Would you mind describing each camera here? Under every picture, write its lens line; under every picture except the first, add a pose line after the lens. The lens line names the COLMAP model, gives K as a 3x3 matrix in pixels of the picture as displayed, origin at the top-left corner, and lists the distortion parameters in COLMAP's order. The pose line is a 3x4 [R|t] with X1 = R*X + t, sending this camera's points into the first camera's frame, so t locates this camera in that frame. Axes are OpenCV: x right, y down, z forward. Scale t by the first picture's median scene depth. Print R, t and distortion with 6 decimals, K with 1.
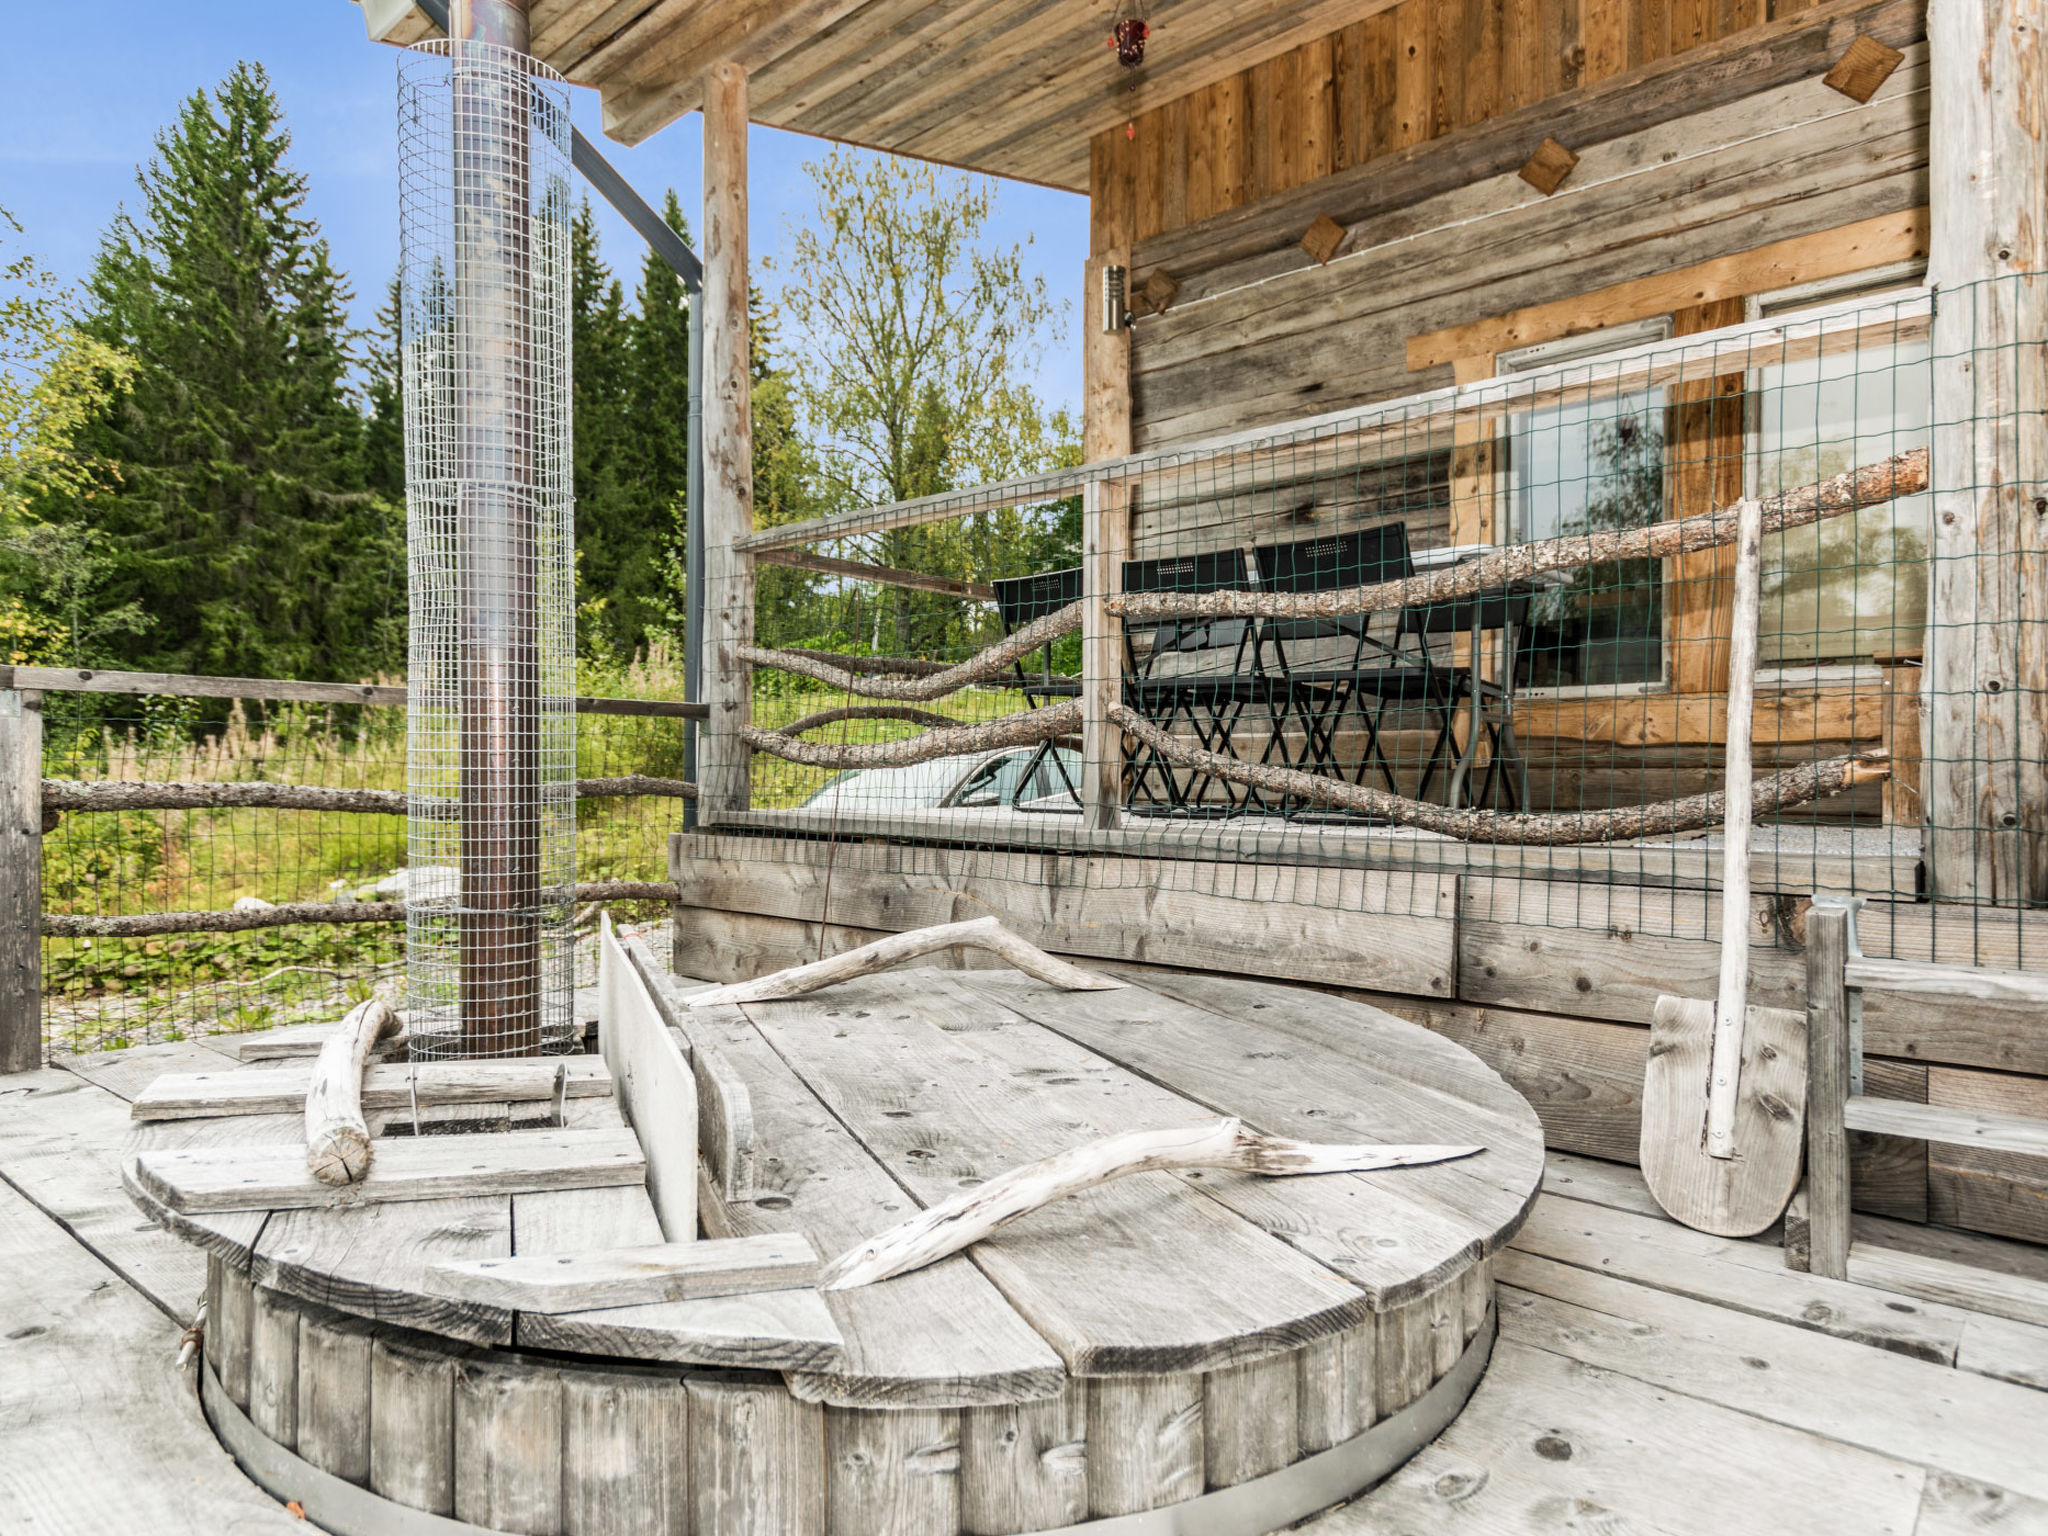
lens RADIAL K [[1195.7, 0, 1026.4], [0, 1195.7, 860.3], [0, 0, 1]] dist [0.018702, -0.017546]
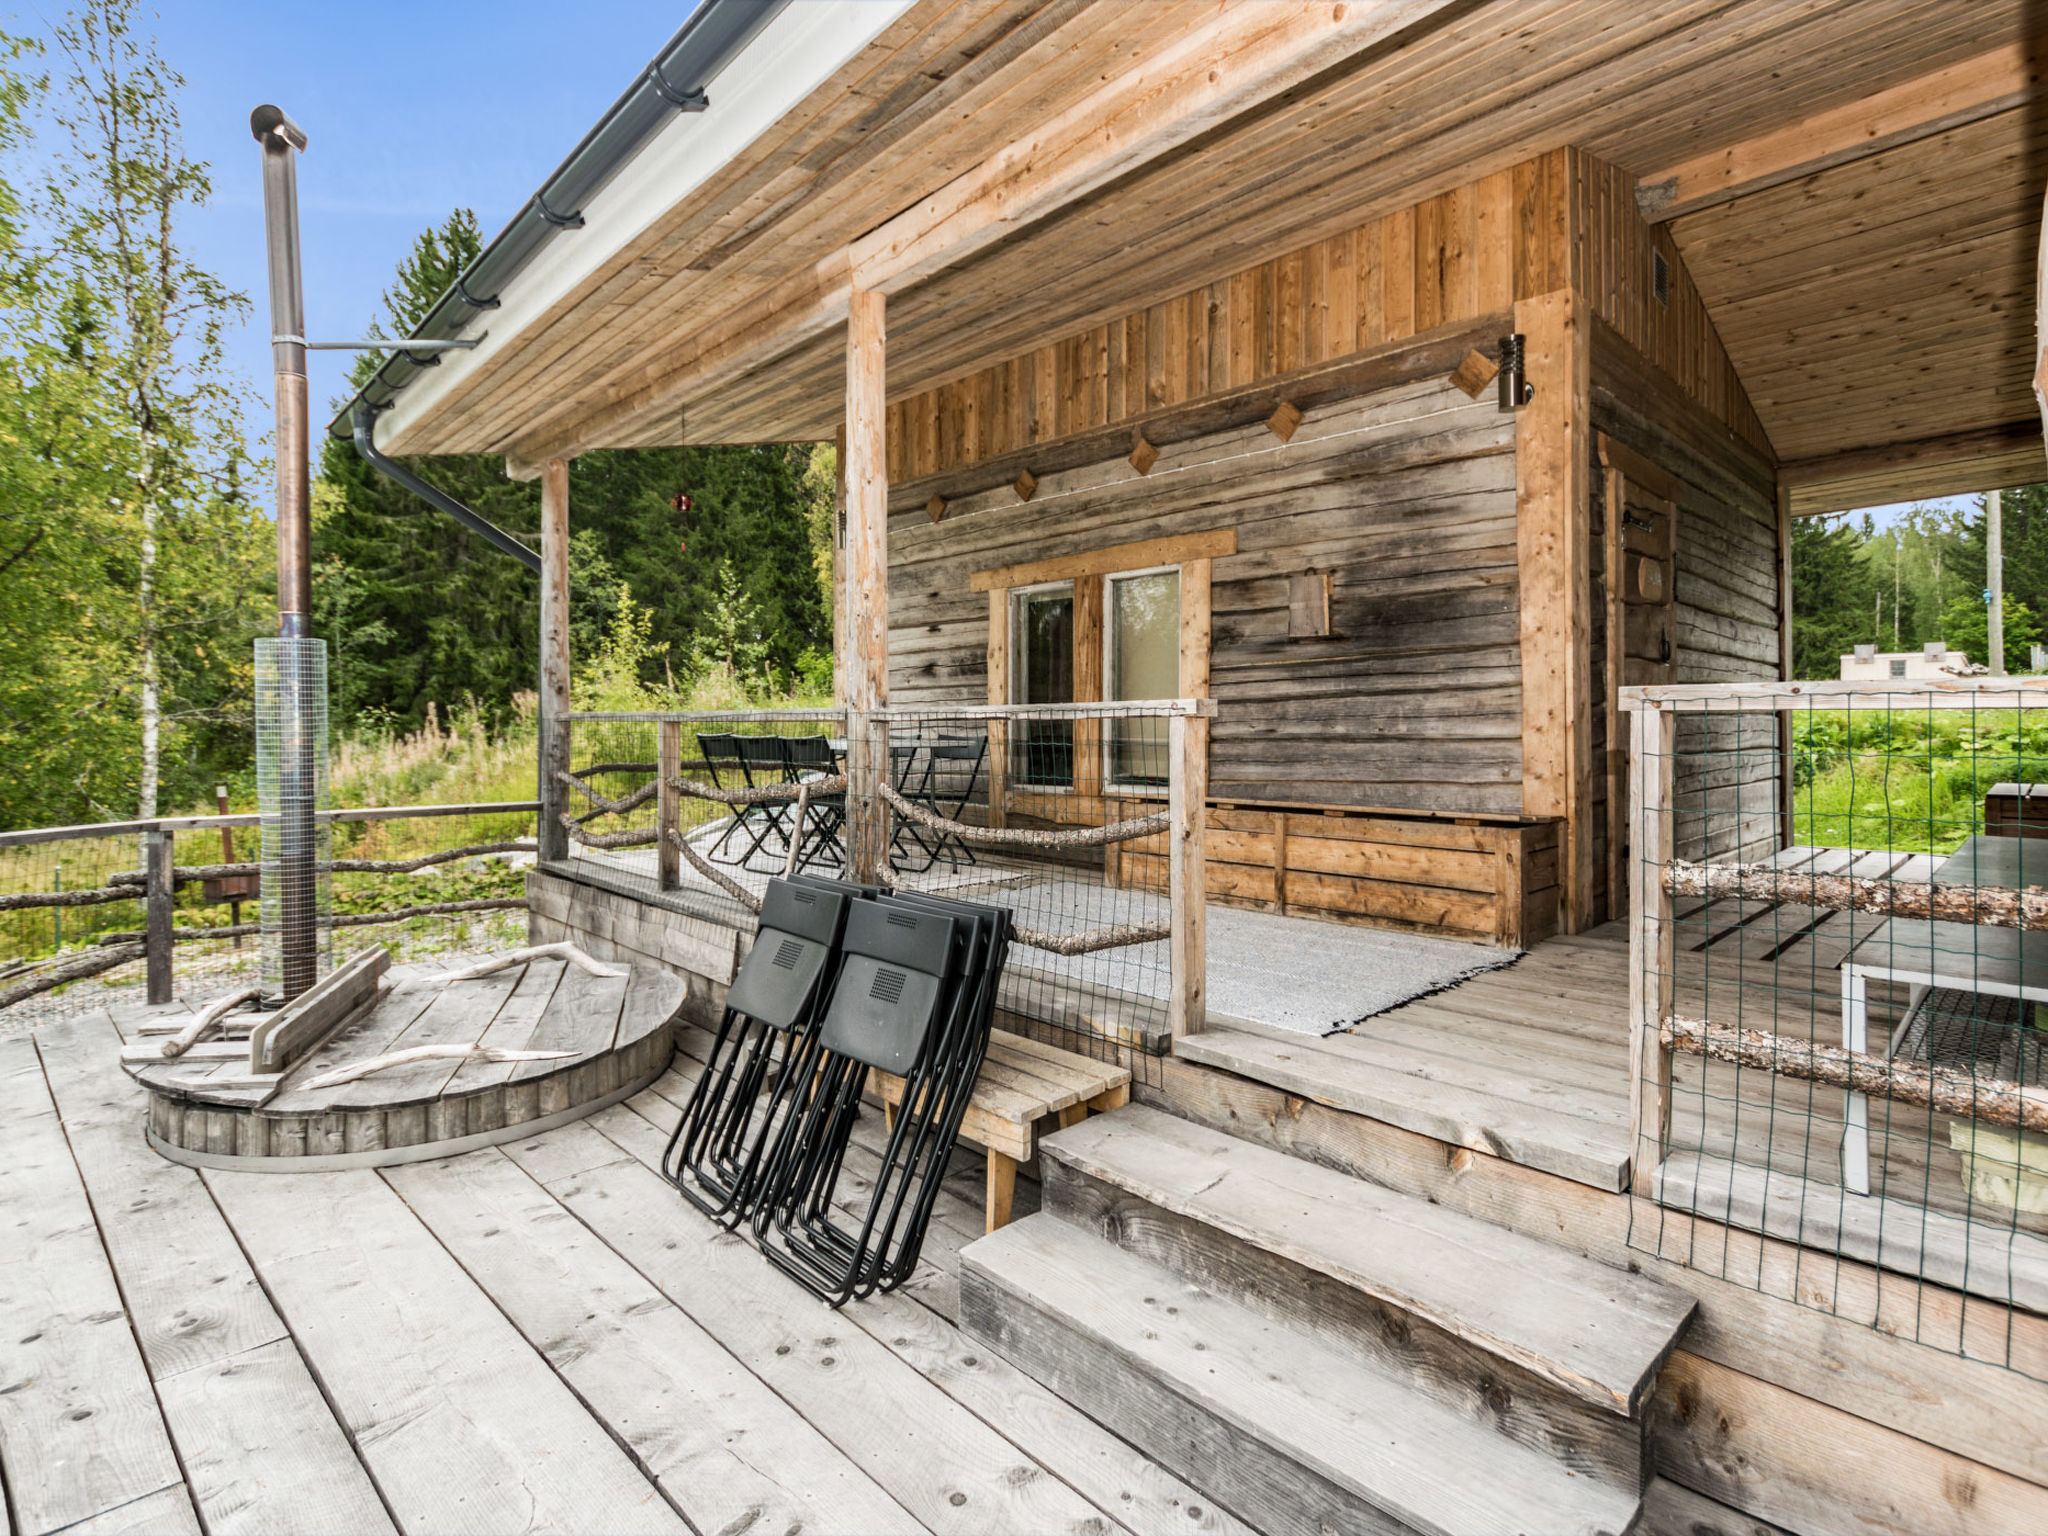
lens RADIAL K [[998.7, 0, 1025.6], [0, 998.7, 798.5], [0, 0, 1]] dist [0.002318, 0.001149]
pose [[0.996625, 0.001668, -0.082070, 0.152131], [-0.001770, 0.999998, -0.001162, -0.034068], [0.082068, 0.001303, 0.996626, -0.119853]]
